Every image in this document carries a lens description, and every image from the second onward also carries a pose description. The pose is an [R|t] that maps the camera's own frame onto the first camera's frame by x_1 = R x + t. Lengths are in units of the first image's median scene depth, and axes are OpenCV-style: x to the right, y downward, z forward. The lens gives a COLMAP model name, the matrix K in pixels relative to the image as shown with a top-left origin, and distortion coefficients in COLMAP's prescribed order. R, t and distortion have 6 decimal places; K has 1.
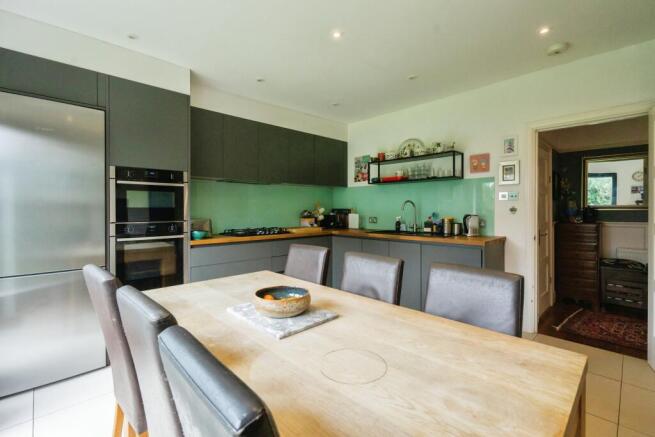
lens RADIAL K [[294.0, 0, 327.2], [0, 294.0, 207.9], [0, 0, 1]] dist [-0.000851, -0.000091]
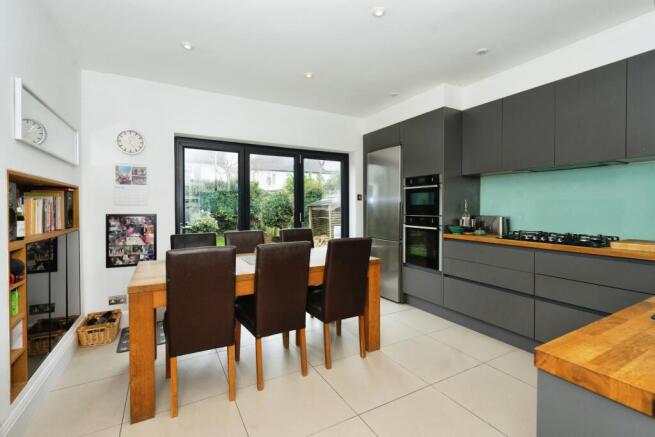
lens RADIAL K [[294.0, 0, 327.2], [0, 294.0, 207.9], [0, 0, 1]] dist [-0.000851, -0.000091]
pose [[-0.249324, 0.008248, -0.968385, 0.779924], [0.005448, 0.999960, 0.007114, 0.001350], [0.968405, -0.003502, -0.249359, 0.868463]]
